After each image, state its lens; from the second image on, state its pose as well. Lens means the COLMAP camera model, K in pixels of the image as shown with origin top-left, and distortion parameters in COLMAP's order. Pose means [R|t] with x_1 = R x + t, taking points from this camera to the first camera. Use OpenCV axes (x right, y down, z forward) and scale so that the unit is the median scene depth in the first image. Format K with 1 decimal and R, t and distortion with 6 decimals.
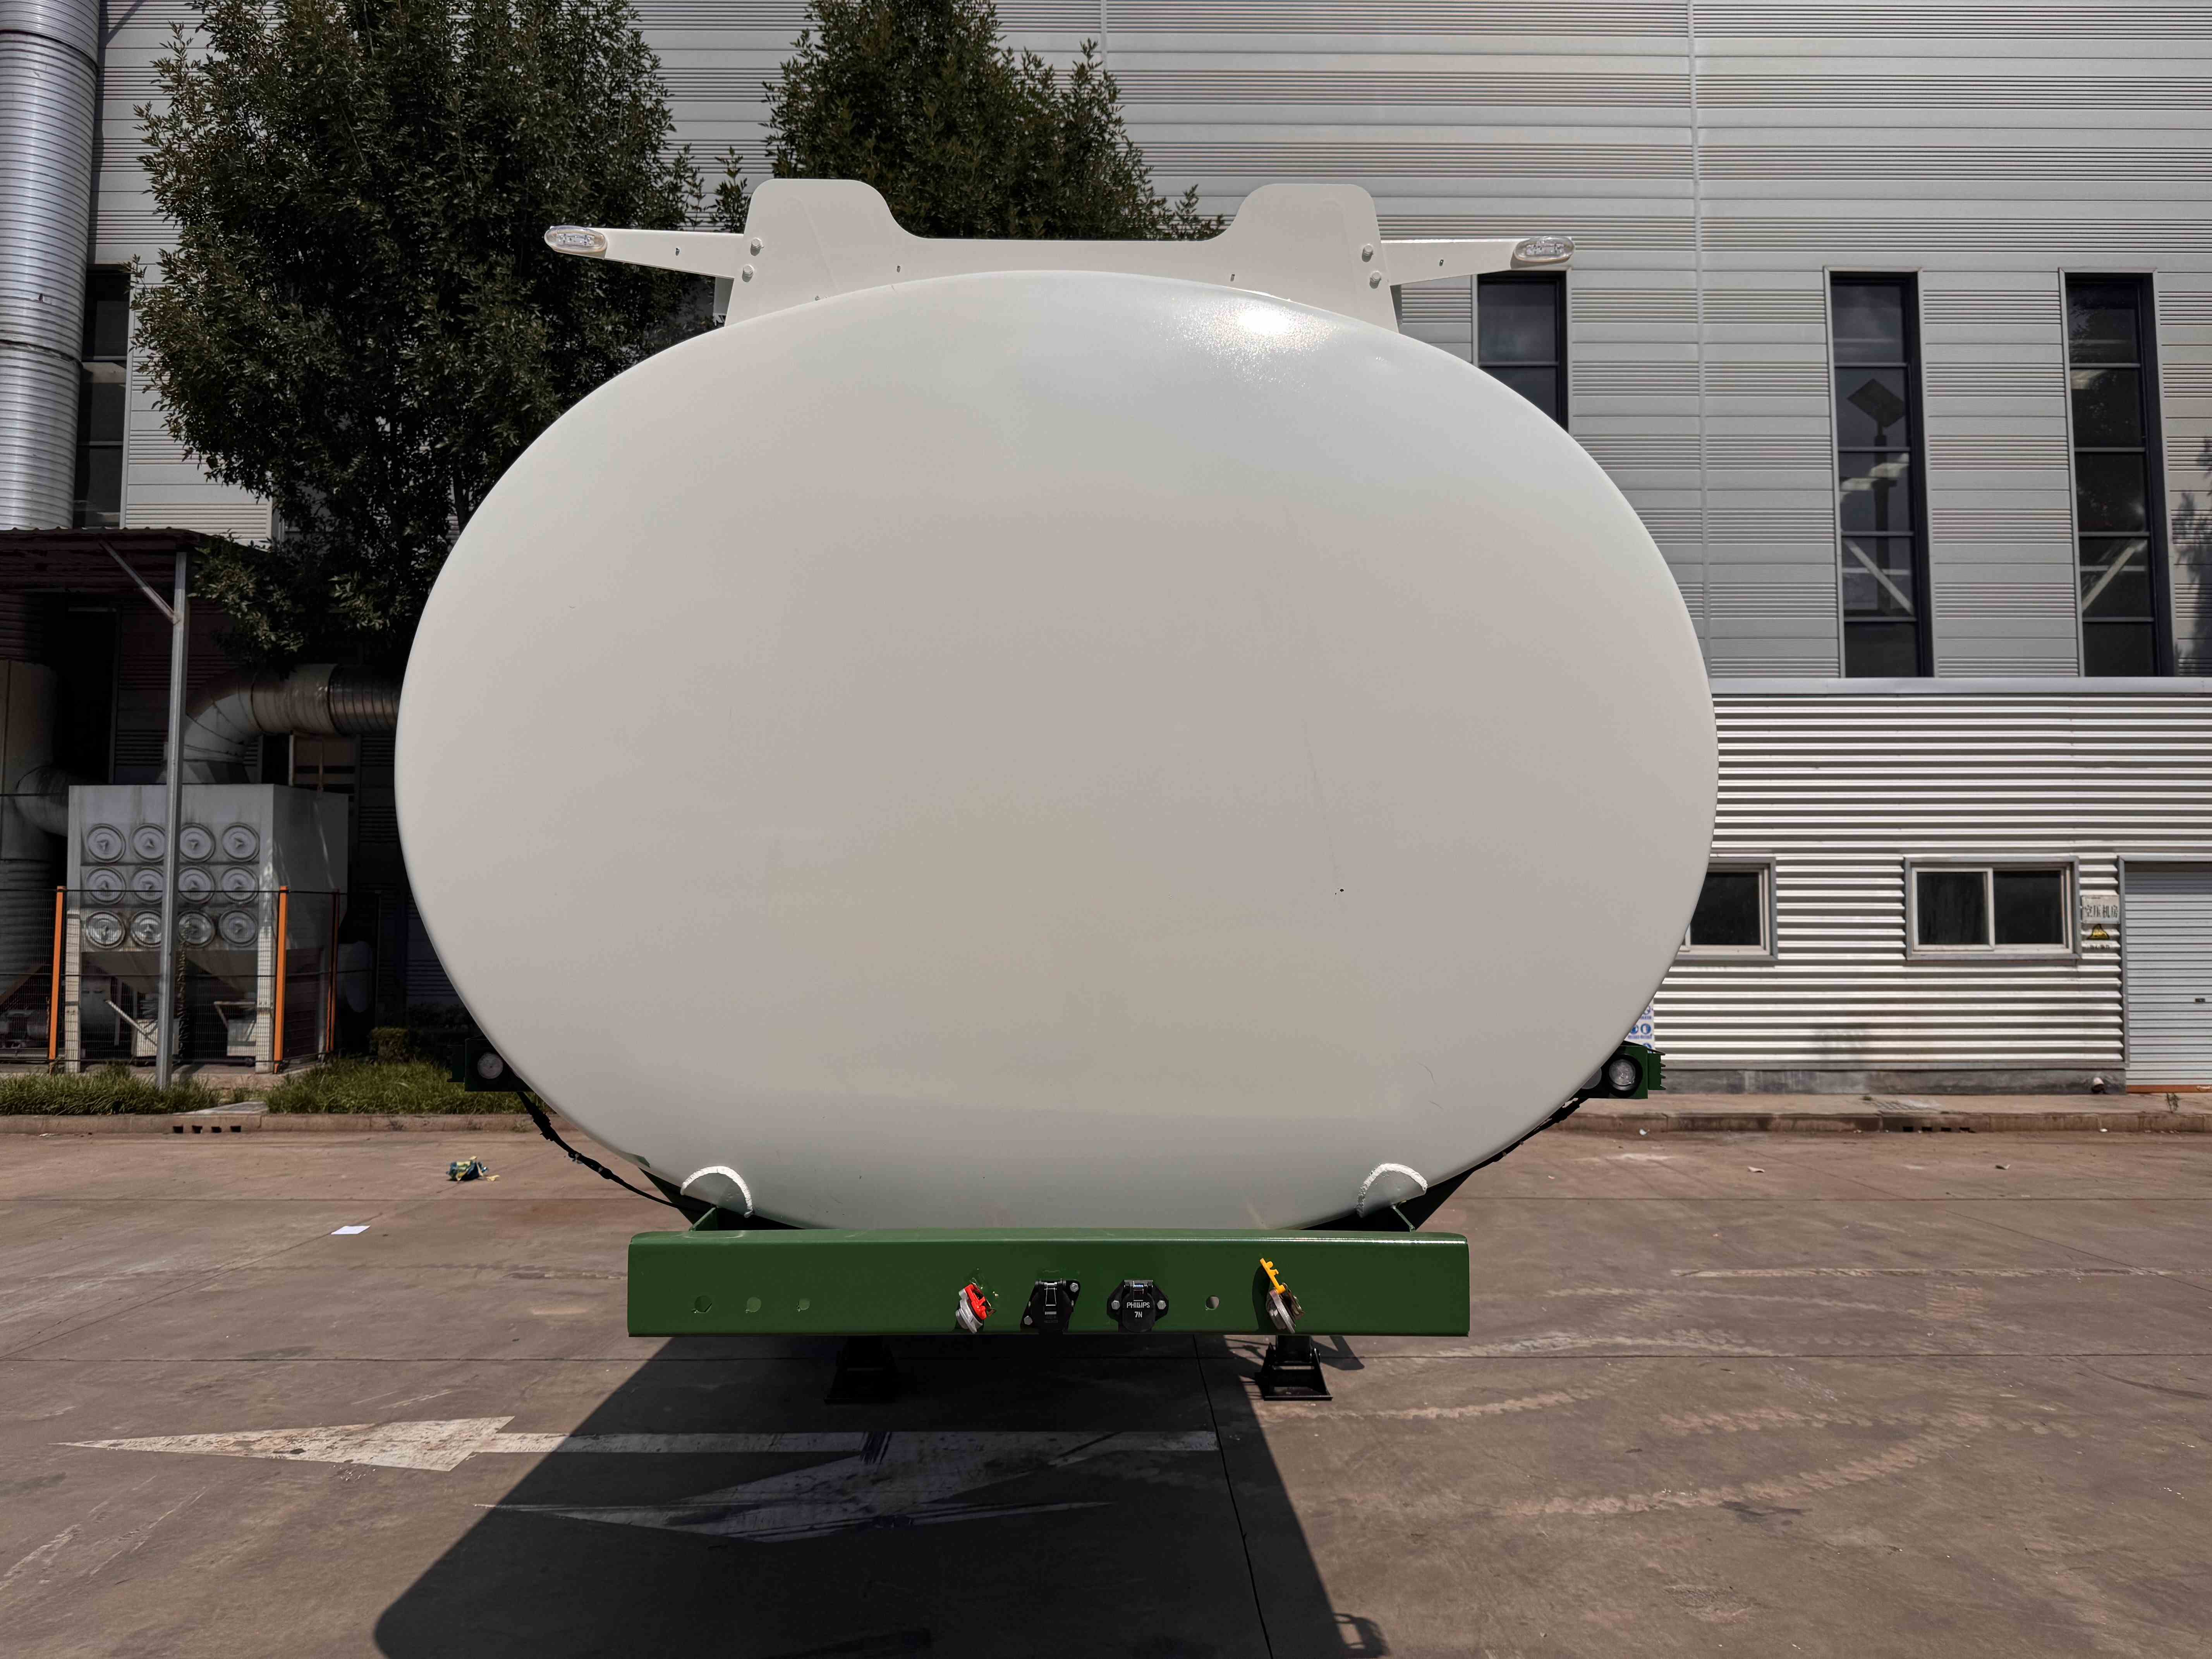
lens RADIAL K [[1581.5, 0, 1153.5], [0, 1581.5, 803.9], [0, 0, 1]] dist [0.011142, -0.017368]
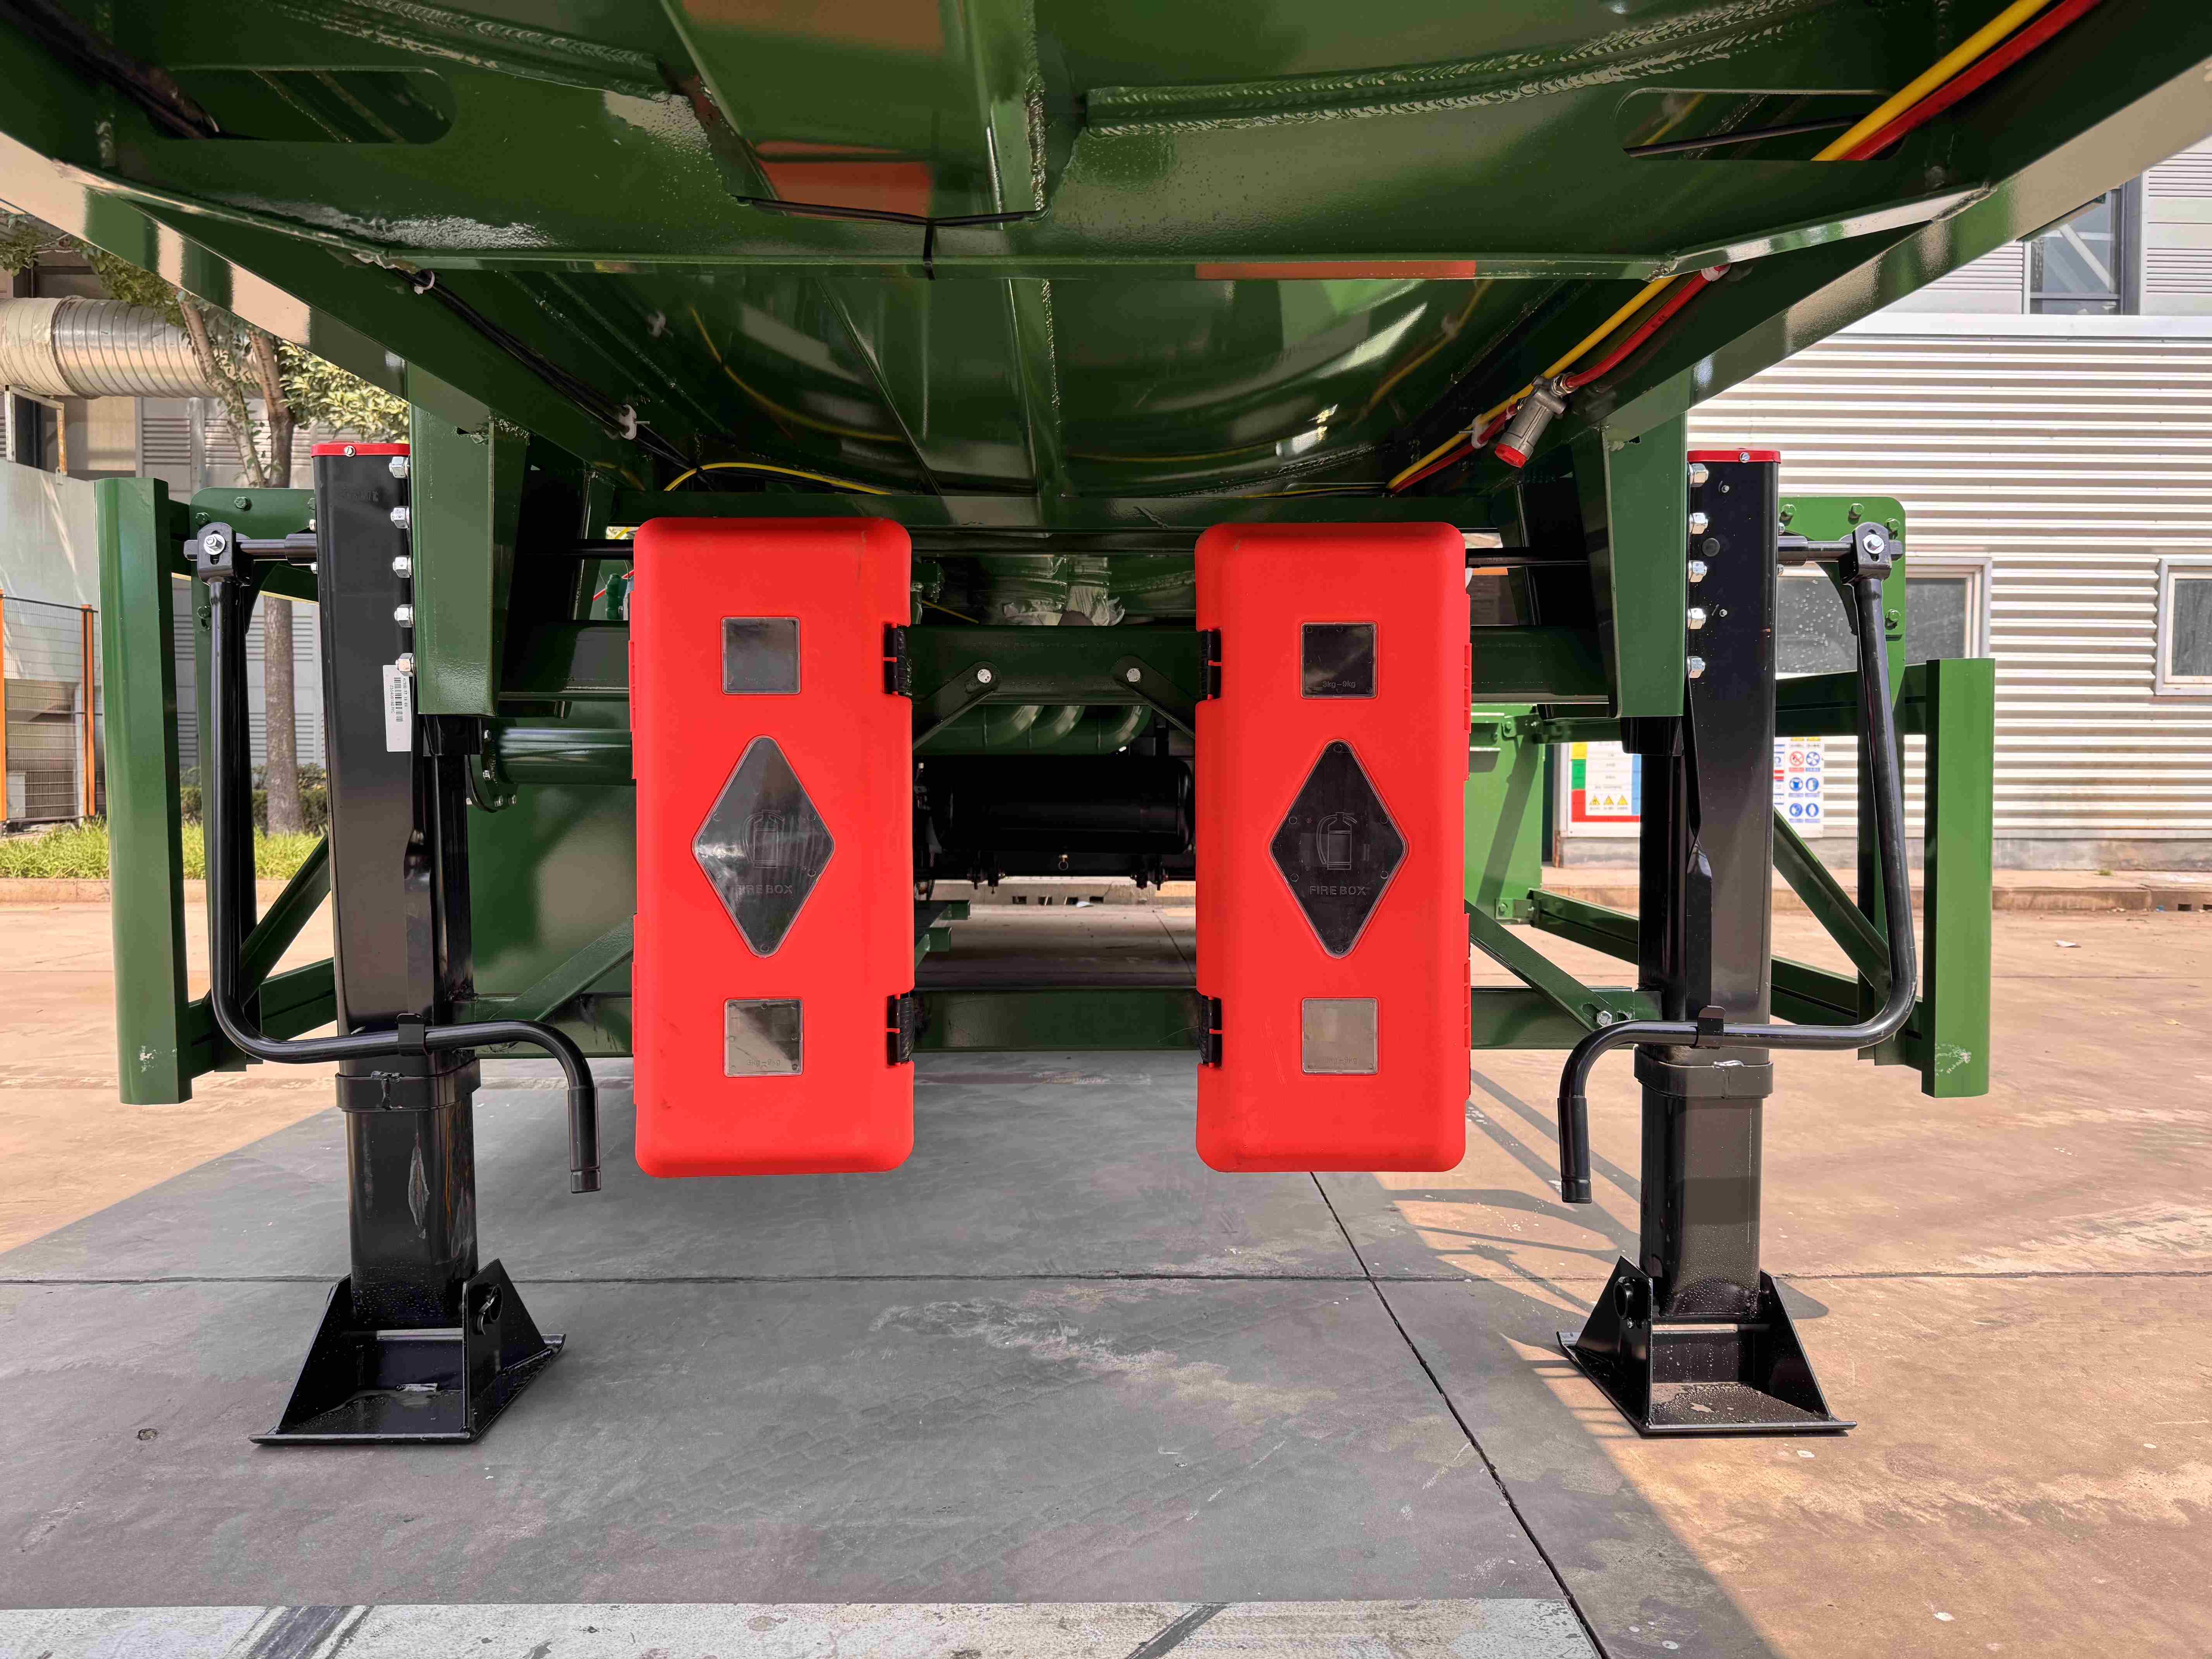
lens RADIAL K [[1581.5, 0, 1096.4], [0, 1581.5, 828.2], [0, 0, 1]] dist [0.011142, -0.017368]
pose [[0.999565, -0.004909, -0.029079, -0.032205], [0.008210, 0.993388, 0.114508, 0.231426], [0.028324, -0.114697, 0.992997, 0.737789]]
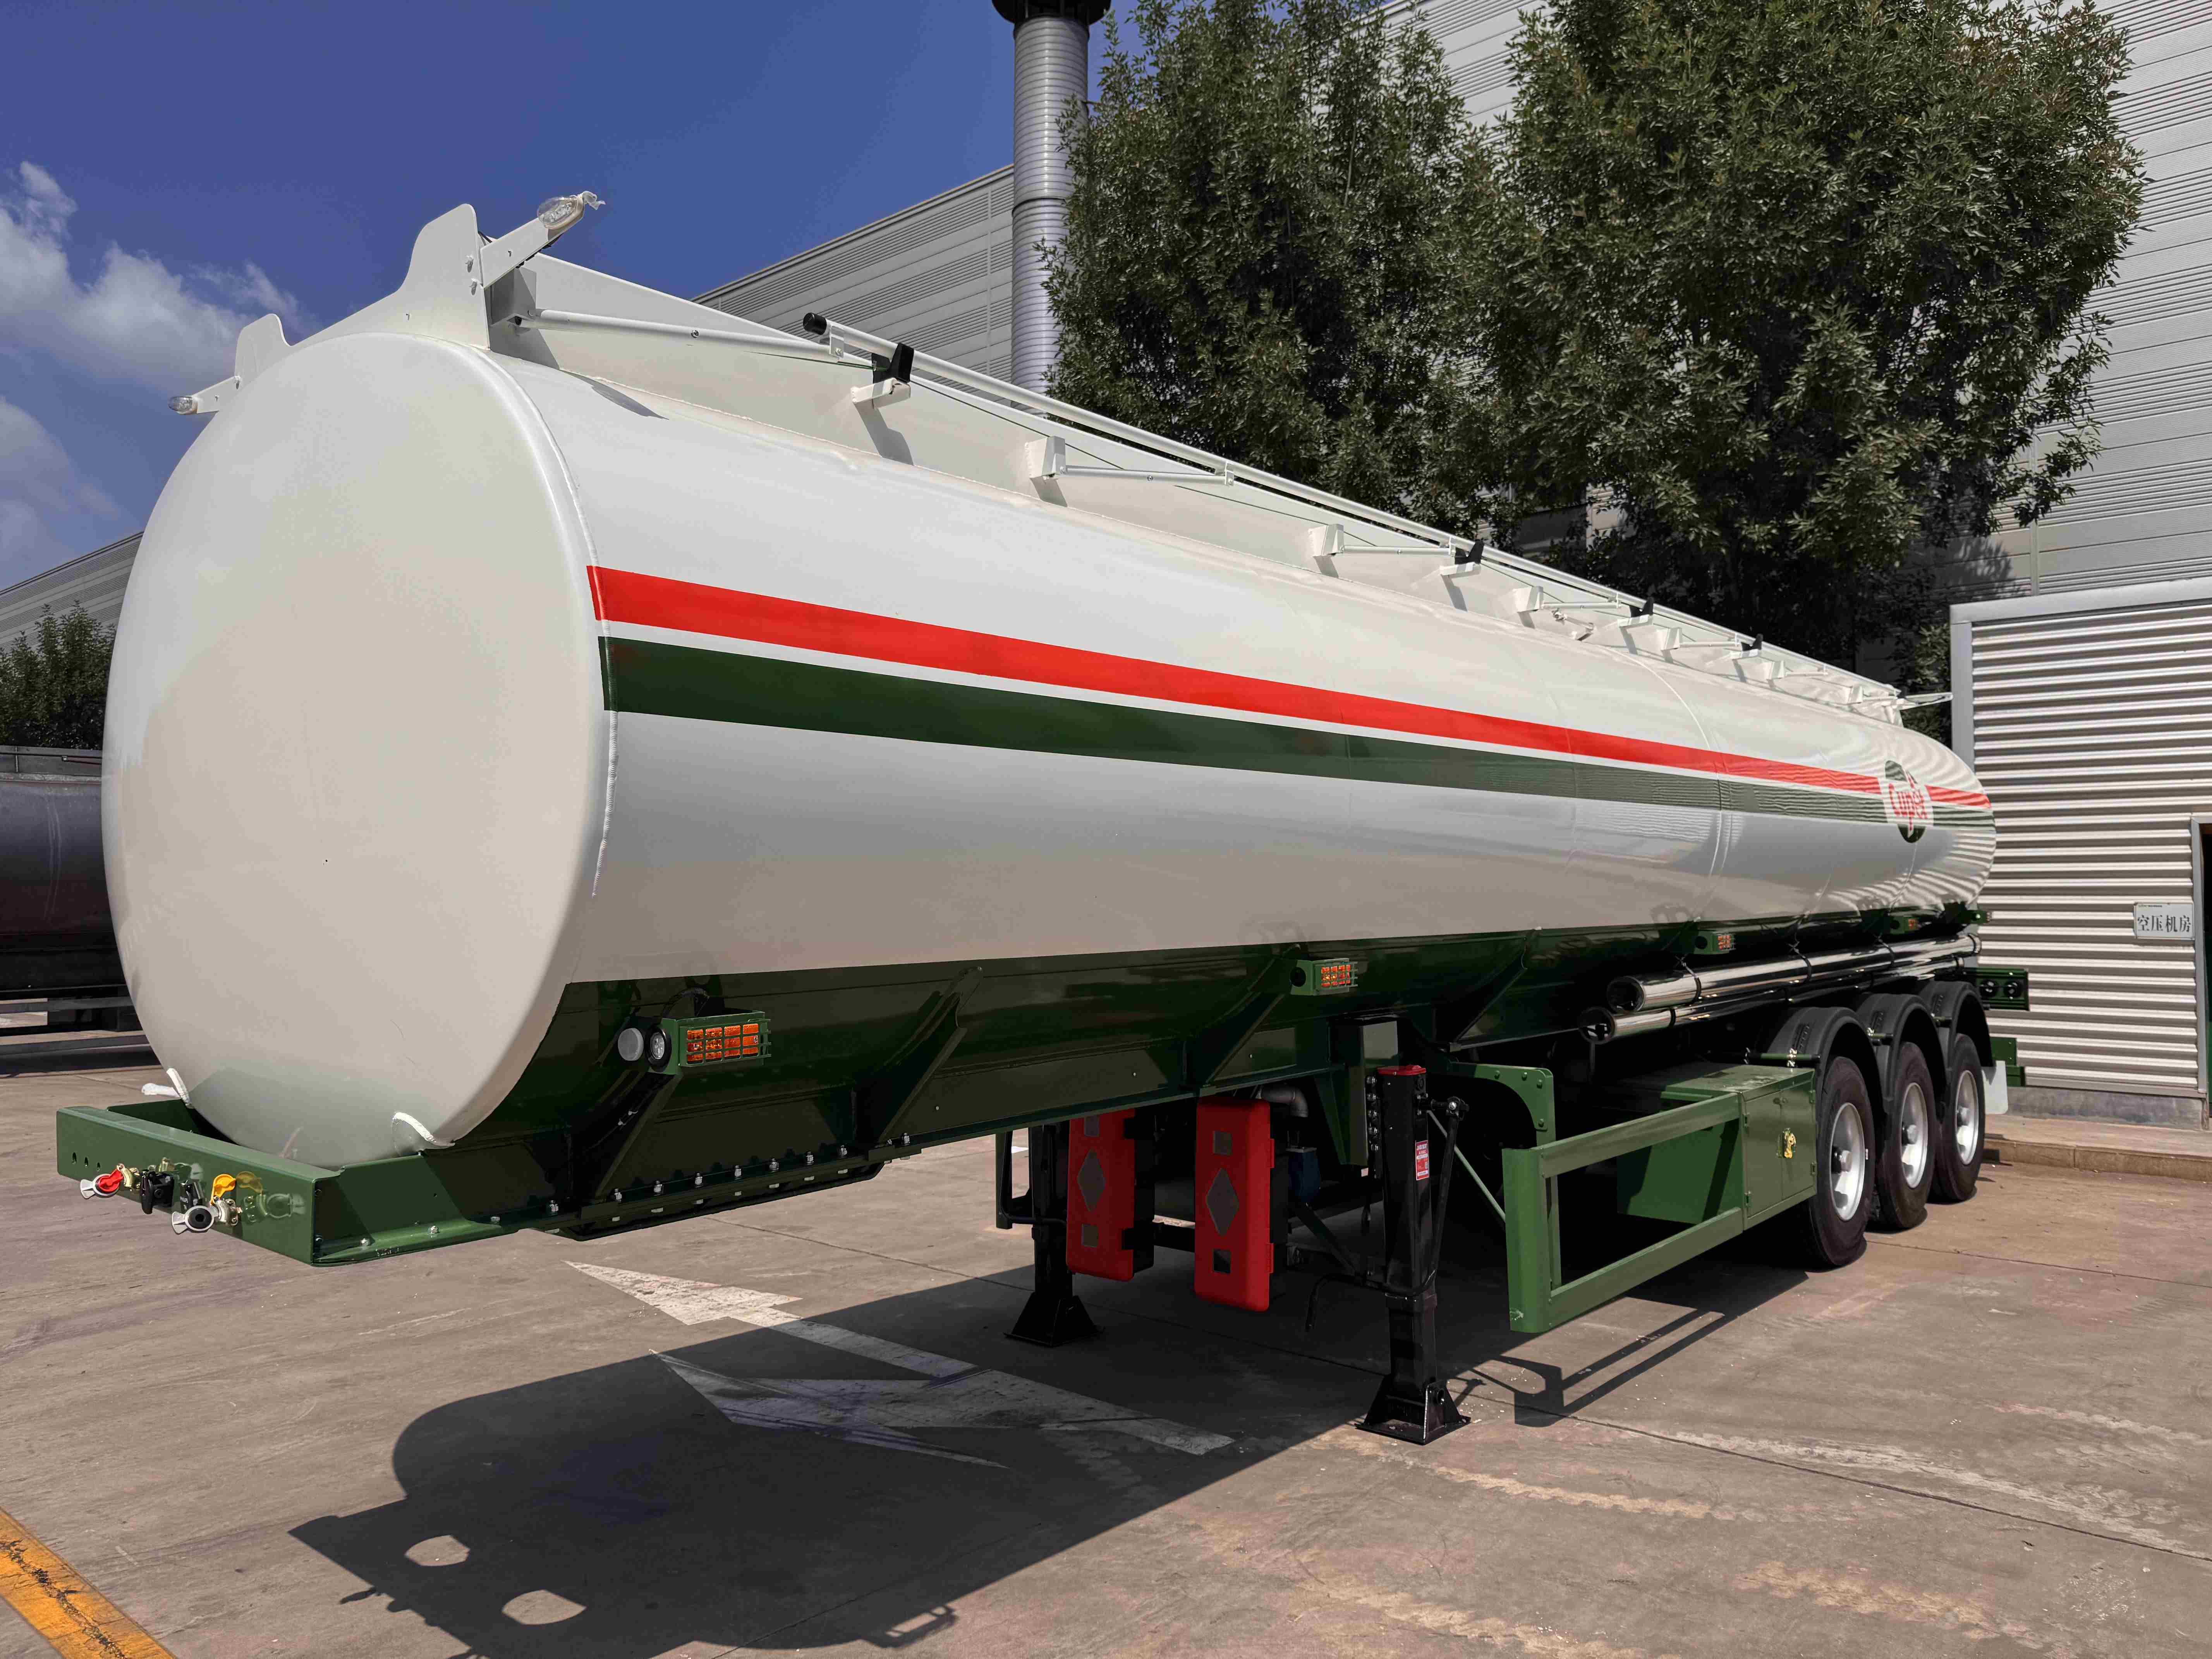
lens RADIAL K [[1581.5, 0, 1115.5], [0, 1581.5, 831.7], [0, 0, 1]] dist [0.011142, -0.017368]
pose [[0.743228, -0.022489, -0.668660, 0.636107], [0.050614, 0.998461, 0.022677, -0.002326], [0.667121, -0.050697, 0.743222, 0.243746]]
